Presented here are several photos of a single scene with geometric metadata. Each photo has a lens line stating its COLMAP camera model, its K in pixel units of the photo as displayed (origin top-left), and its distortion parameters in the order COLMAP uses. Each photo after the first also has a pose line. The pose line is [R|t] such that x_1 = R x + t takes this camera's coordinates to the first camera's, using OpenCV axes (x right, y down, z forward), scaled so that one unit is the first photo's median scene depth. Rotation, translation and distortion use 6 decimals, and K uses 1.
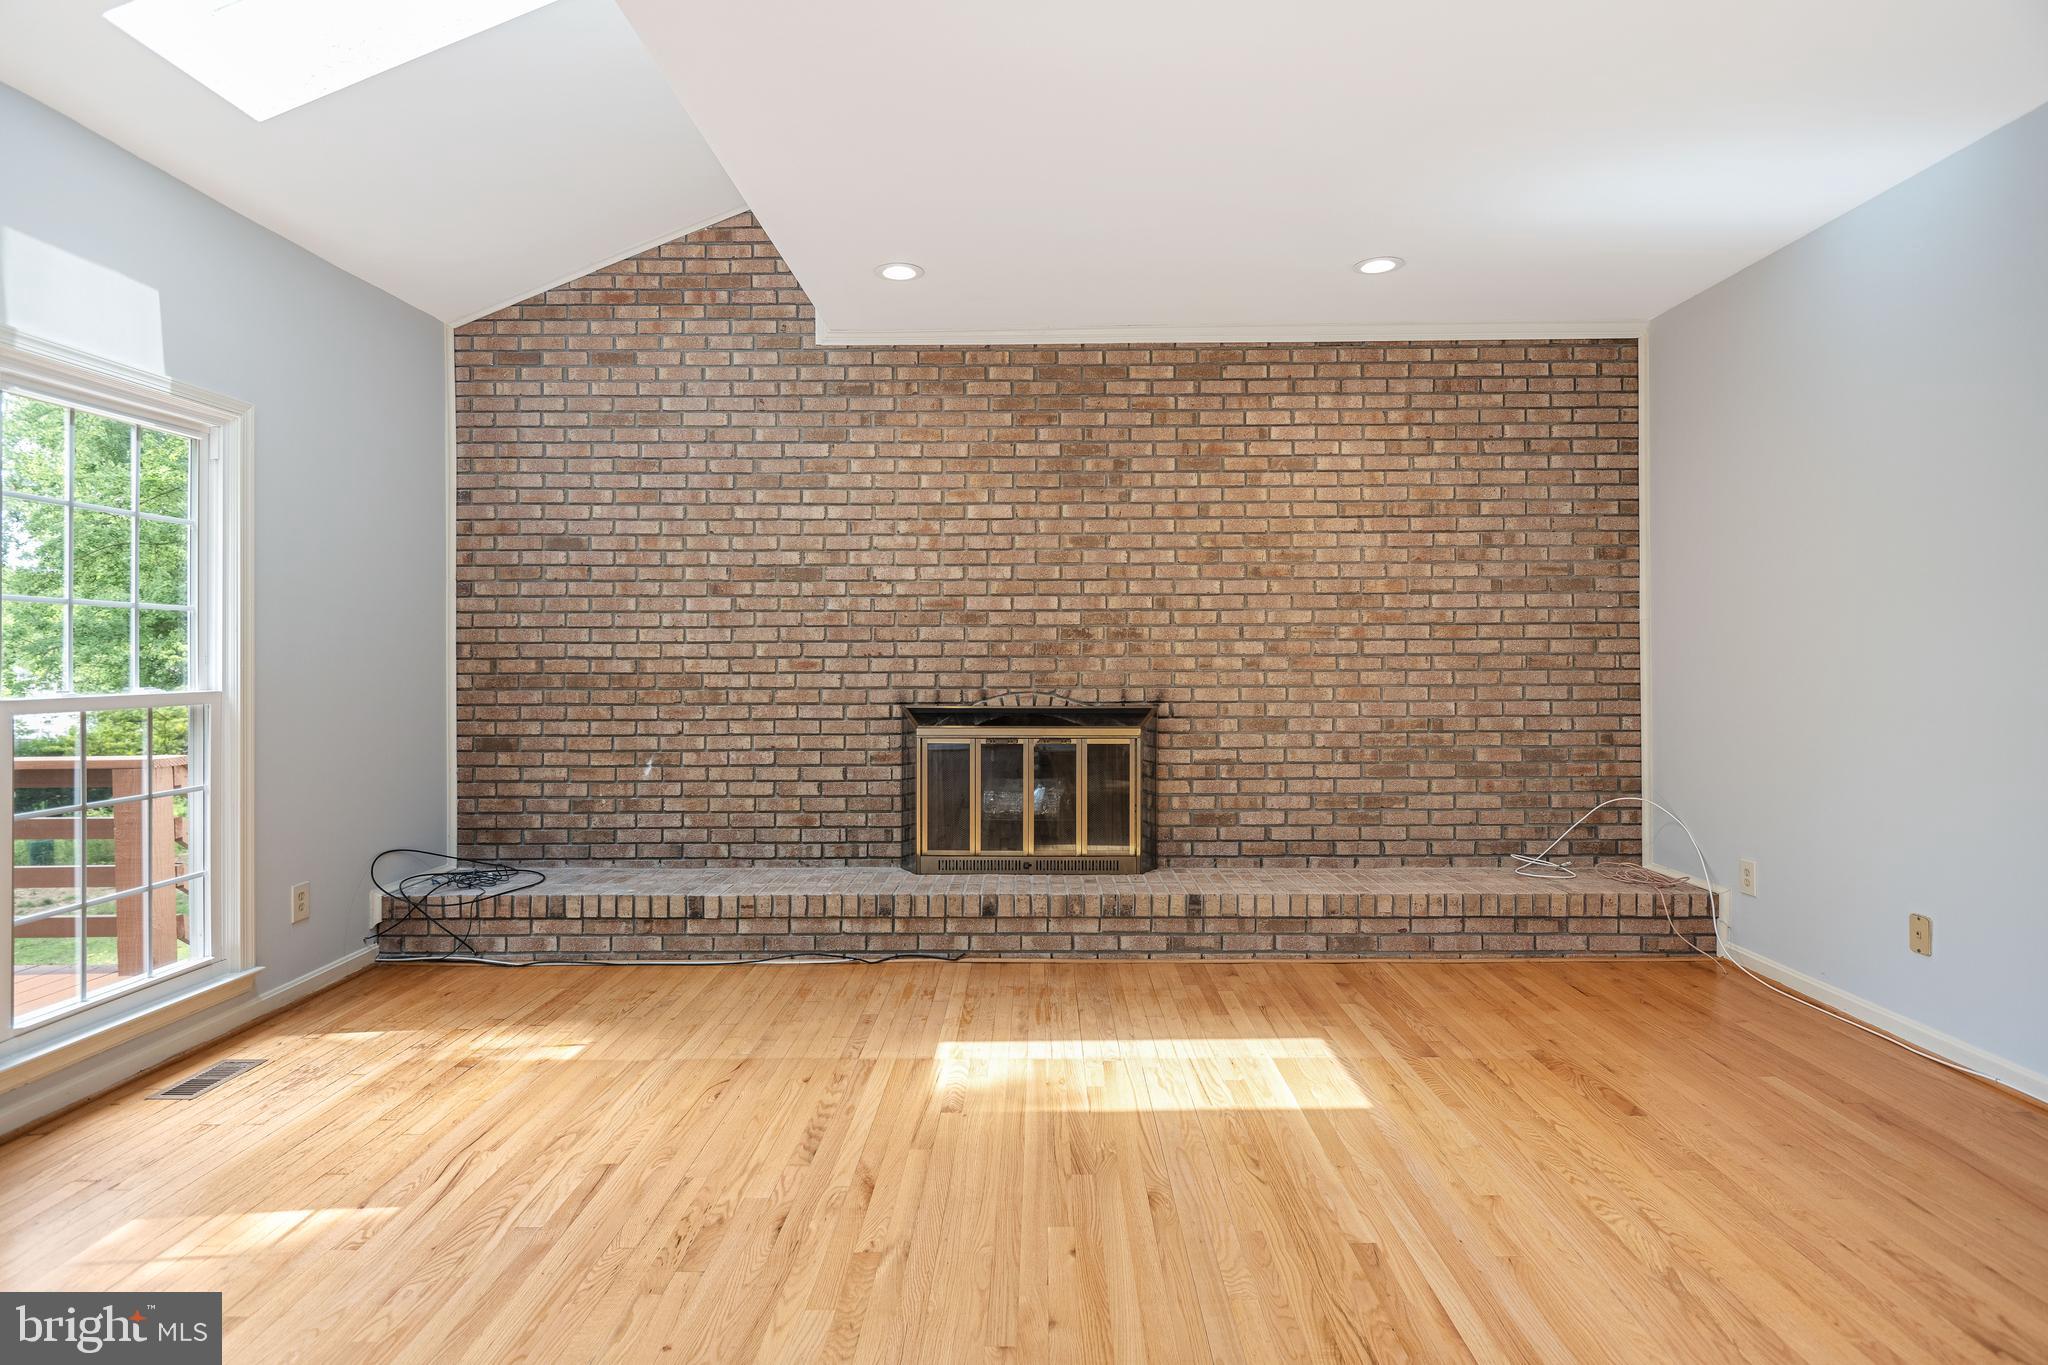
lens RADIAL K [[1049.9, 0, 1020.8], [0, 1049.9, 674.4], [0, 0, 1]] dist [0.008216, -0.000981]
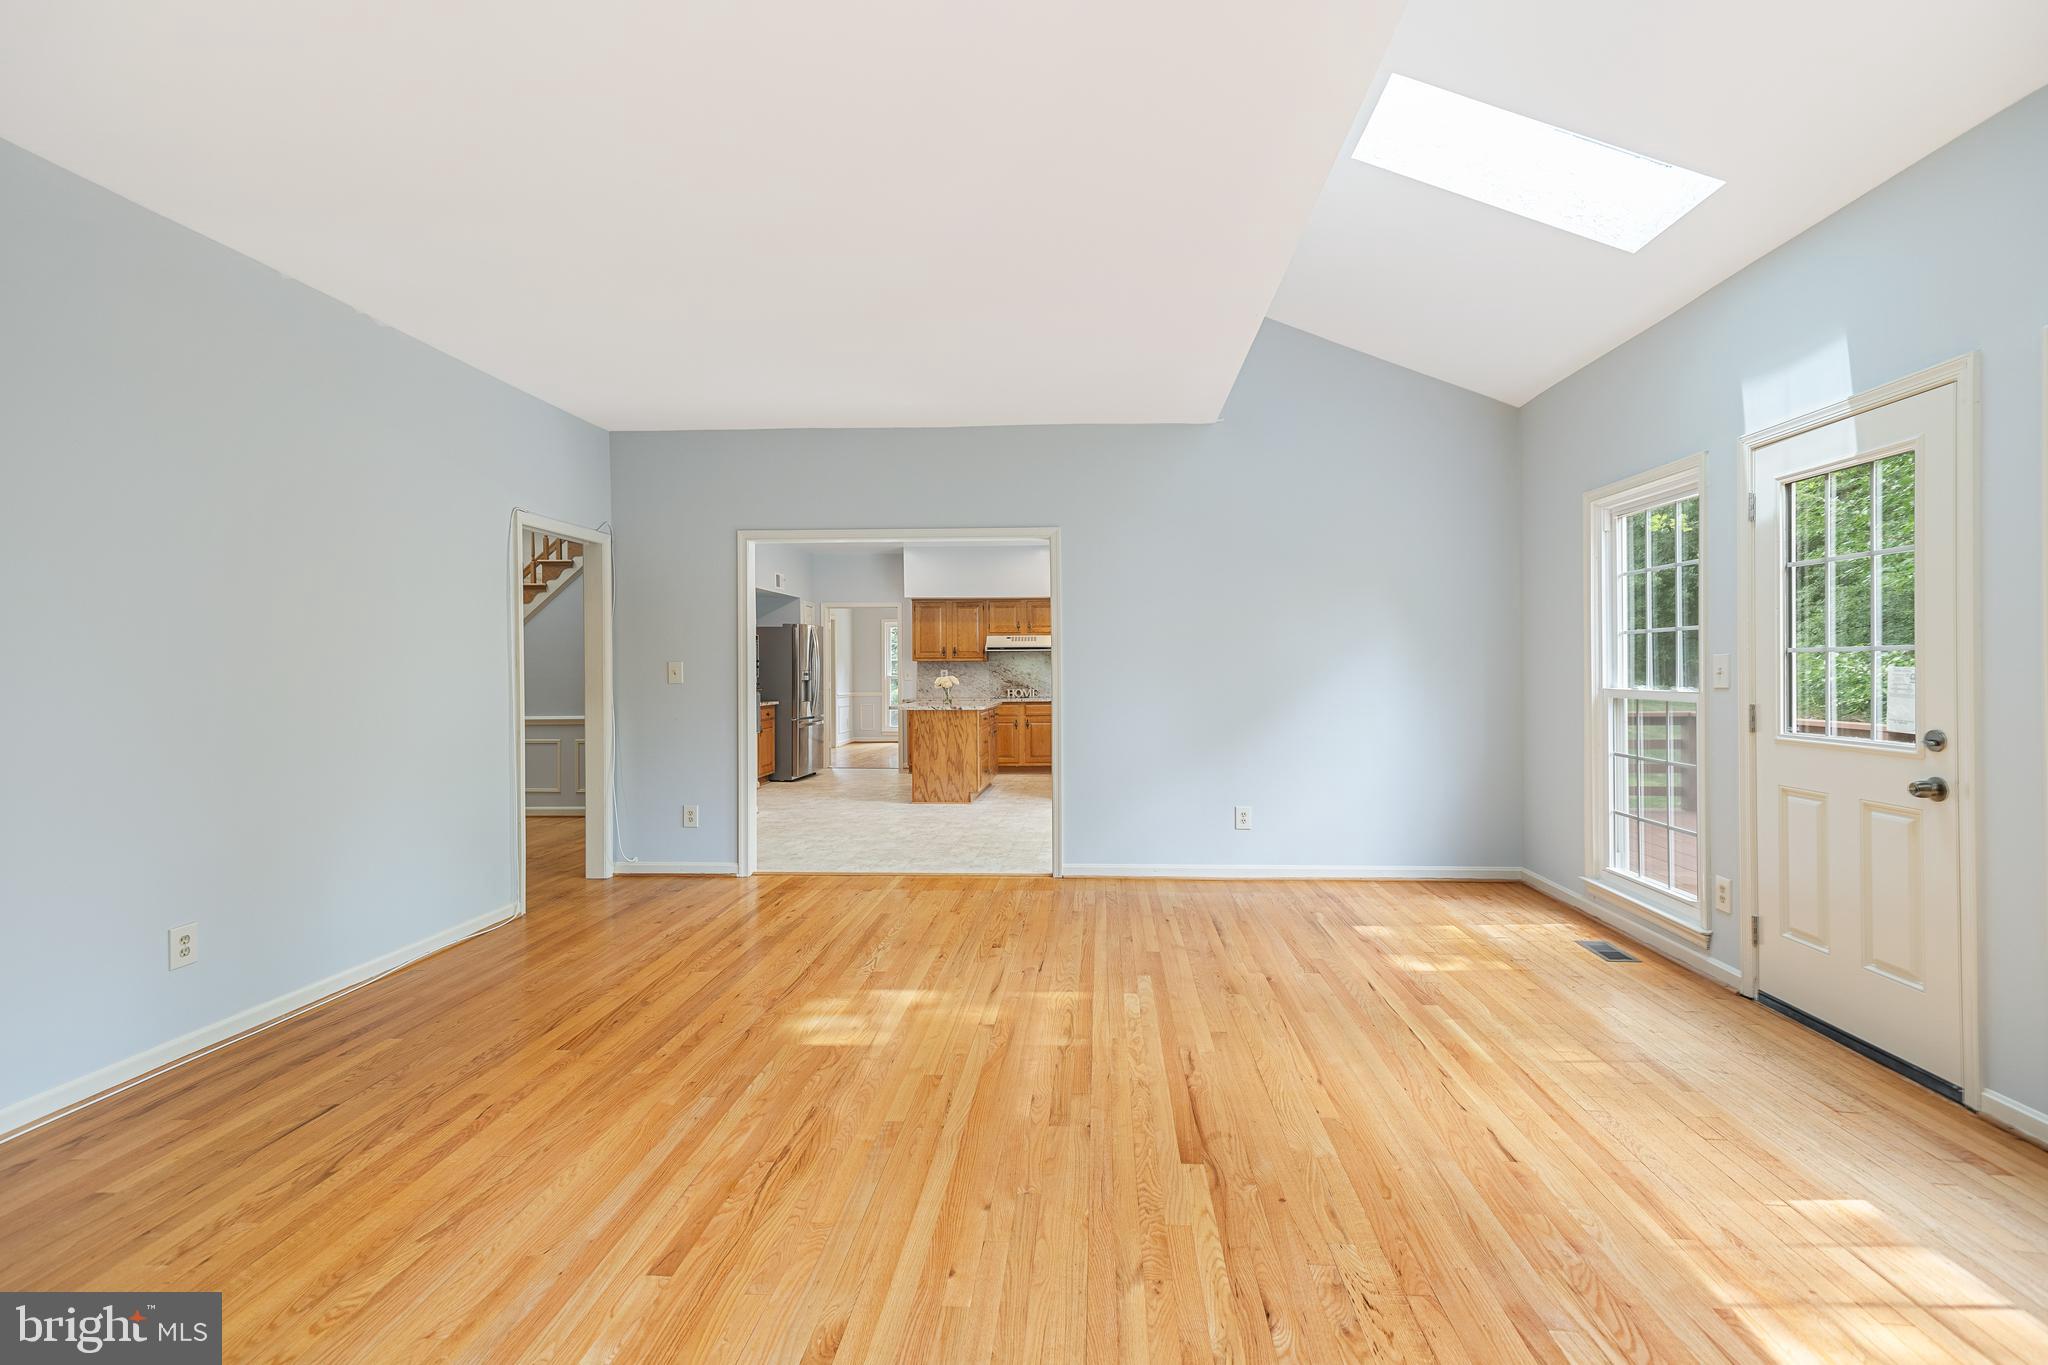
lens RADIAL K [[953.9, 0, 1031.0], [0, 953.9, 668.8], [0, 0, 1]] dist [0.026970, -0.003821]
pose [[-0.998780, 0.010816, 0.048179, -0.036496], [0.011449, 0.999851, 0.012885, -0.018372], [-0.048033, 0.013421, -0.998756, 0.922767]]
